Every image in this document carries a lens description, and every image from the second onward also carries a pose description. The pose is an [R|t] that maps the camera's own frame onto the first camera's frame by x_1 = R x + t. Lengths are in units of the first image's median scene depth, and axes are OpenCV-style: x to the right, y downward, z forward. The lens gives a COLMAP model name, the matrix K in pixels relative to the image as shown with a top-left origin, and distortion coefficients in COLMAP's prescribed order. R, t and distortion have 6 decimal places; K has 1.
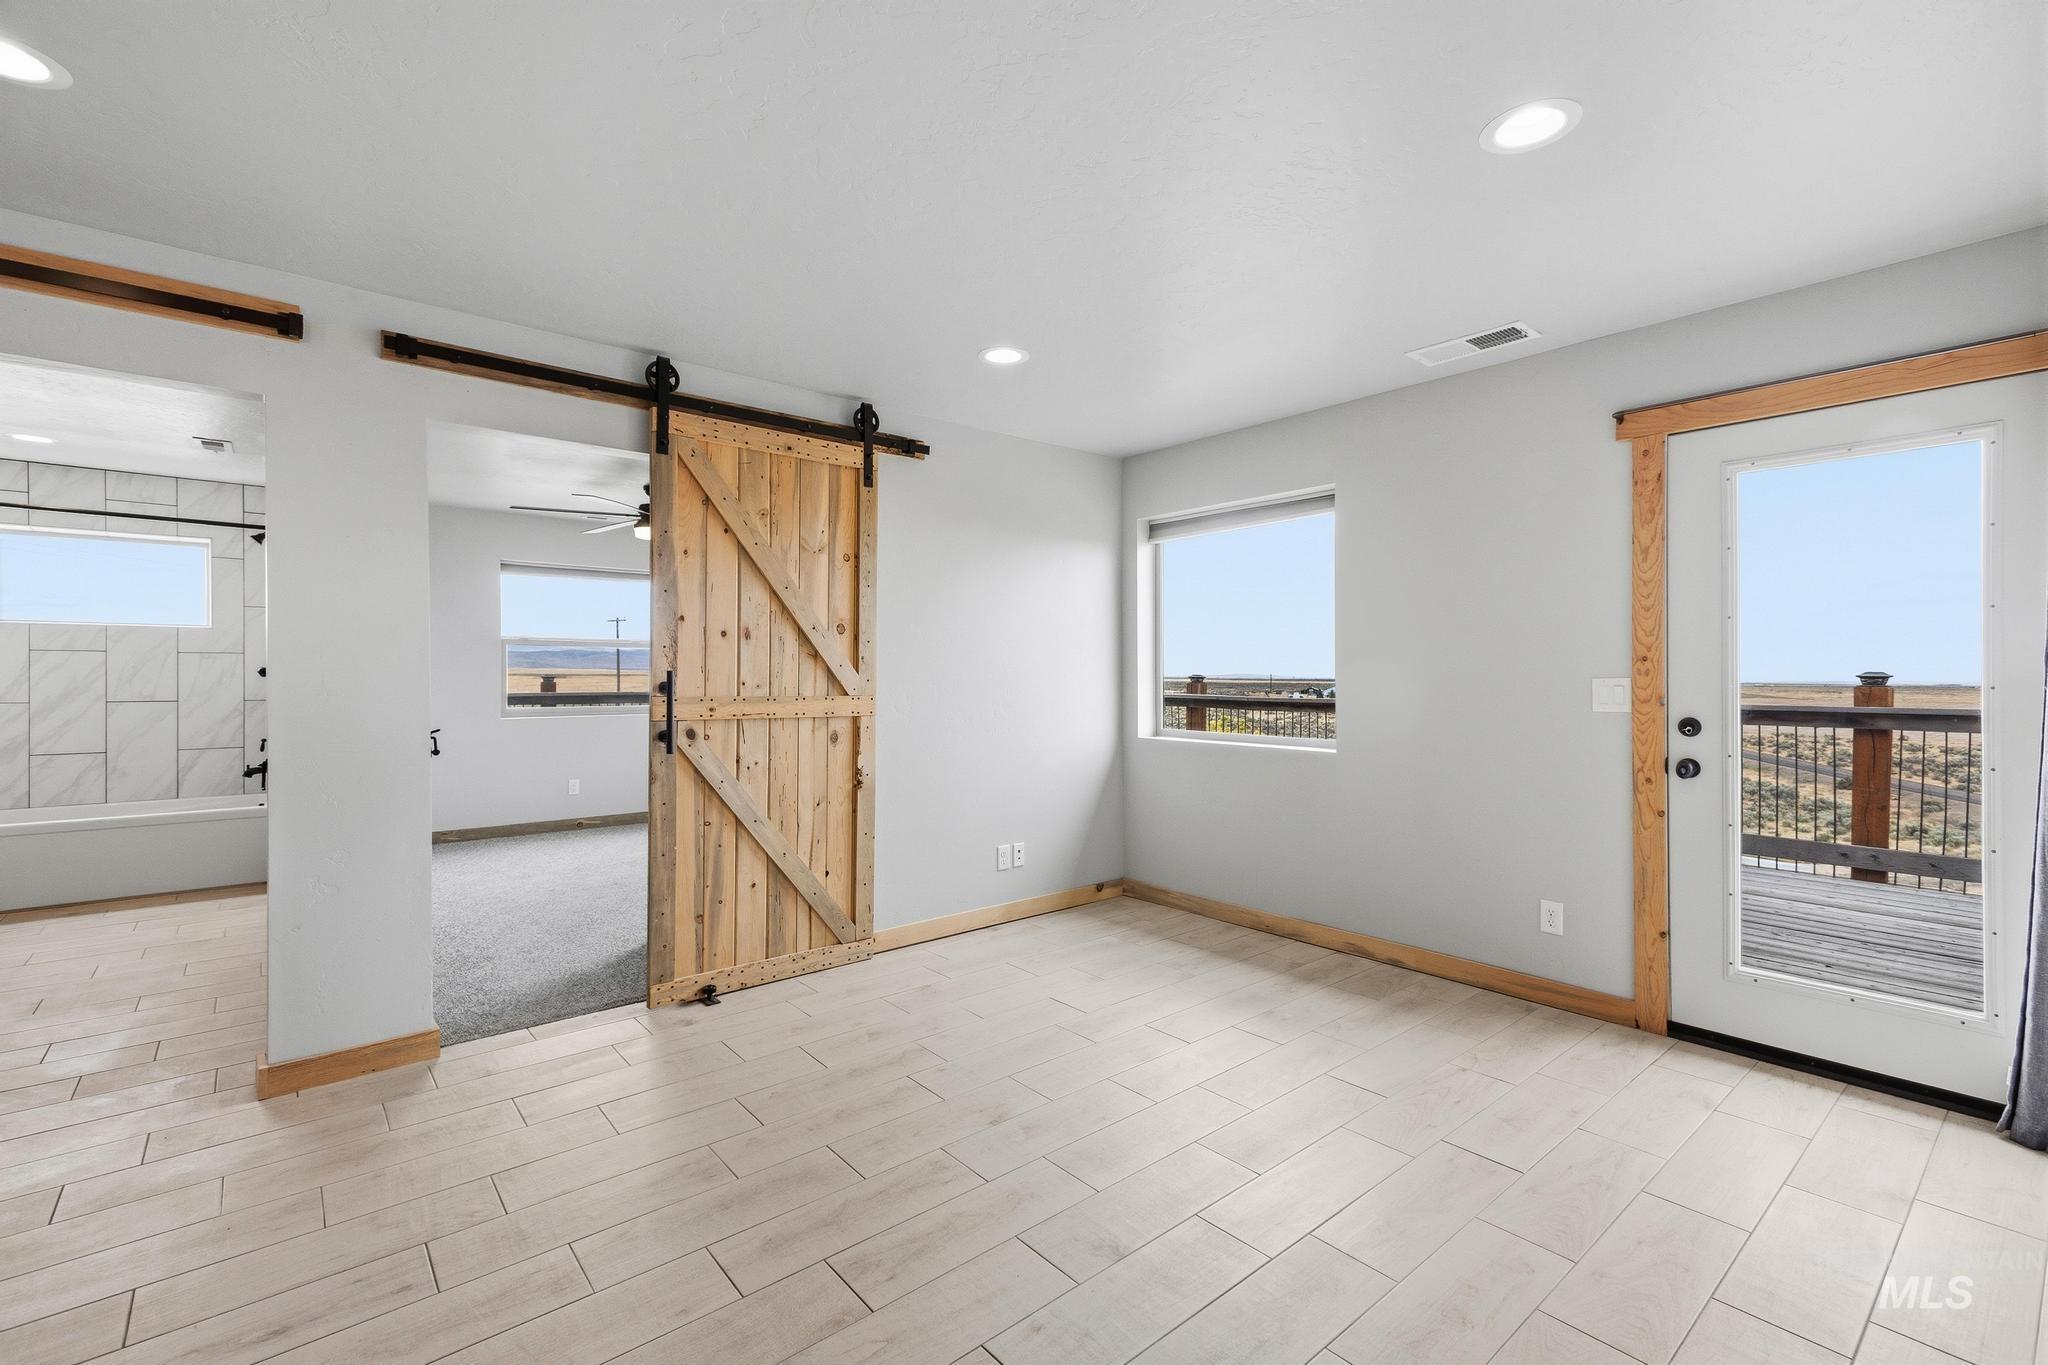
lens RADIAL K [[912.7, 0, 1028.0], [0, 912.7, 677.5], [0, 0, 1]] dist [0.022150, -0.002423]
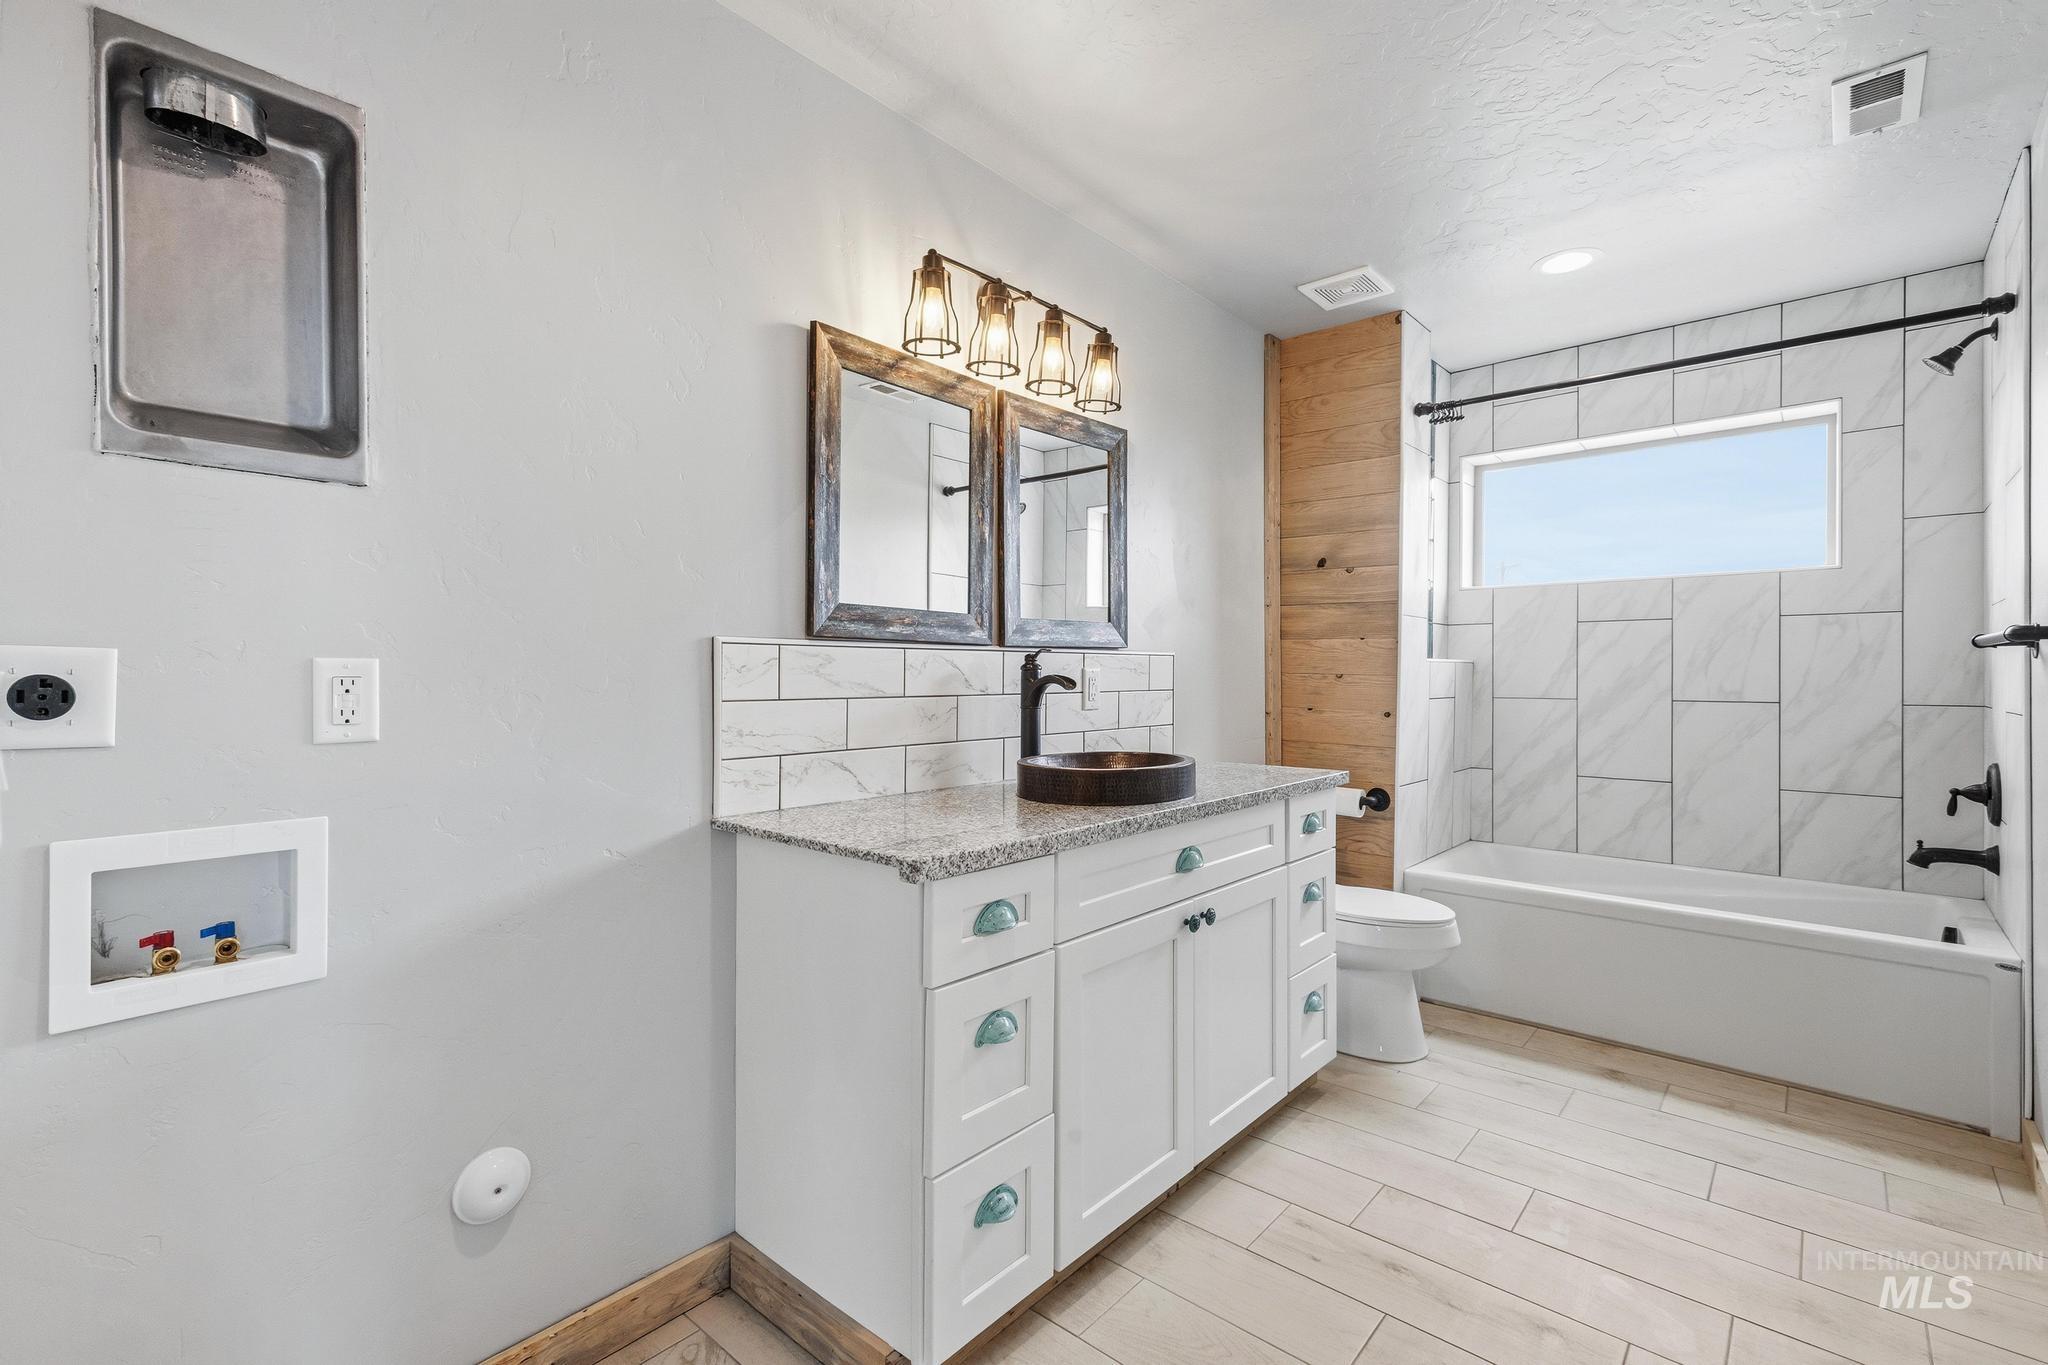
lens RADIAL K [[912.7, 0, 1043.7], [0, 912.7, 676.7], [0, 0, 1]] dist [0.022150, -0.002423]
pose [[0.161470, 0.009457, -0.986832, -0.830648], [0.007023, 0.999918, 0.010732, 0.001551], [0.986853, -0.008663, 0.161391, 0.895657]]
